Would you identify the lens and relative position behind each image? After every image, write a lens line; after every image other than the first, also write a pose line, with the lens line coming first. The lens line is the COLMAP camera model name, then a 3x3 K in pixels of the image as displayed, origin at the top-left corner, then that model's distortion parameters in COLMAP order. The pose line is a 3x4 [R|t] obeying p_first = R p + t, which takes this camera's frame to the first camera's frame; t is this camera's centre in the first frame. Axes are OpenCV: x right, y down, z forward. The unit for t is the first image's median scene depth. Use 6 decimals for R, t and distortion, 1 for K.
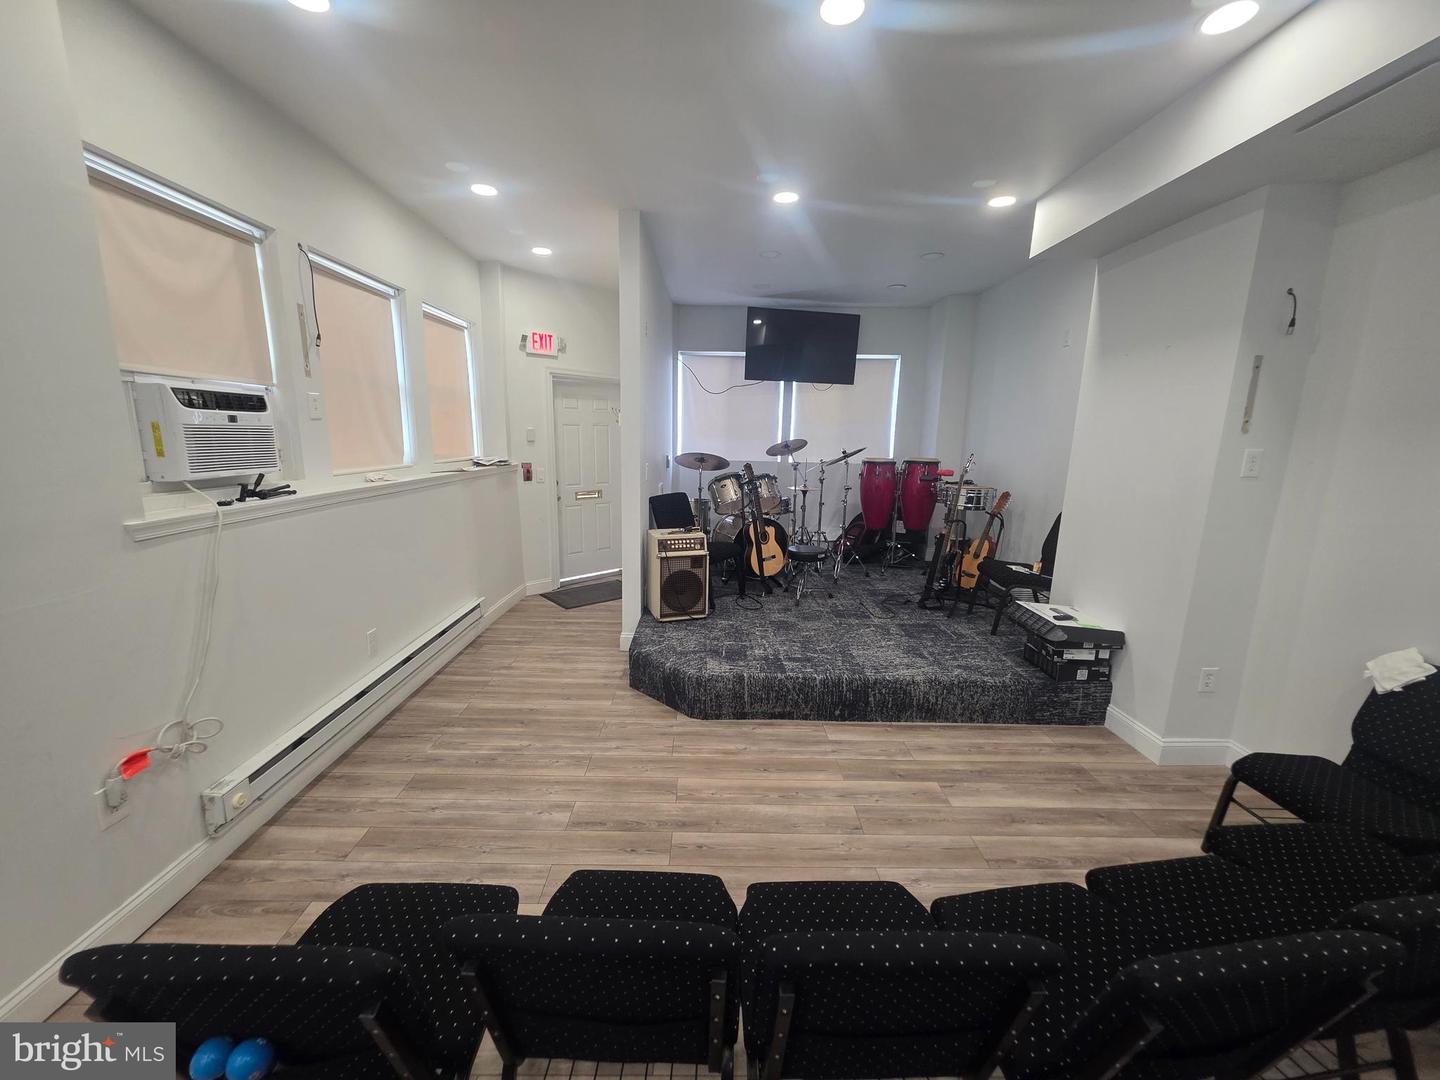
lens RADIAL K [[577.4, 0, 712.6], [0, 577.4, 545.5], [0, 0, 1]] dist [-0.001069, -0.000037]
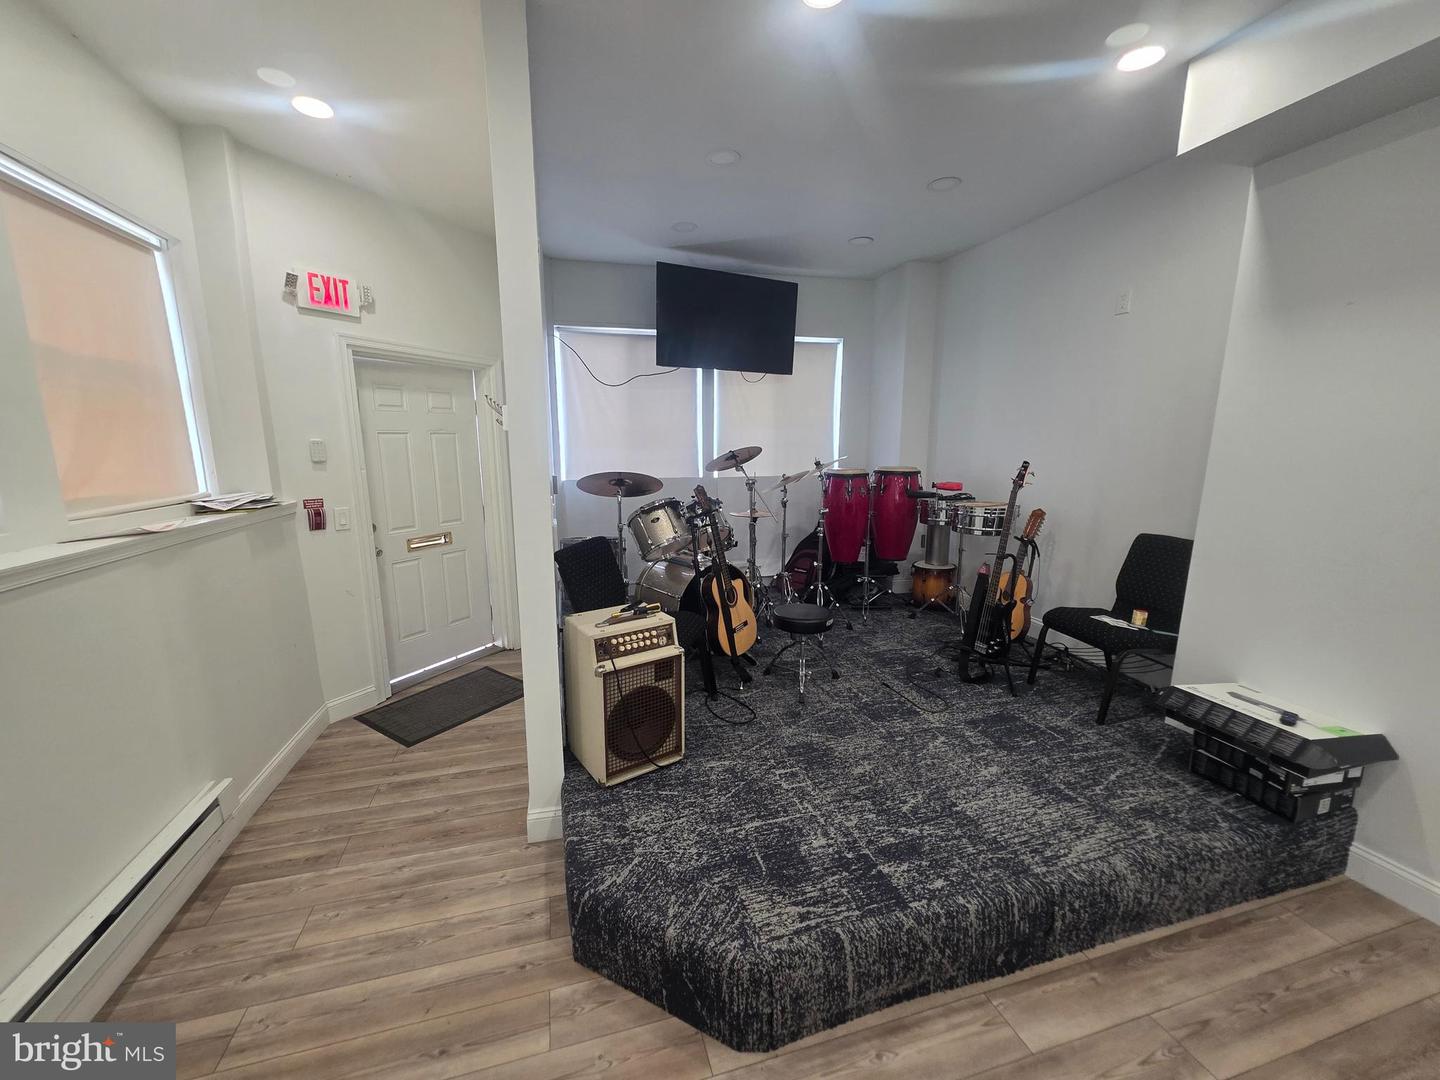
lens RADIAL K [[577.4, 0, 712.6], [0, 577.4, 545.5], [0, 0, 1]] dist [-0.001069, -0.000037]
pose [[0.961800, -0.069621, 0.264752, -0.120436], [0.072953, 0.997332, -0.002763, -0.085061], [-0.263853, 0.021972, 0.964313, 0.434534]]
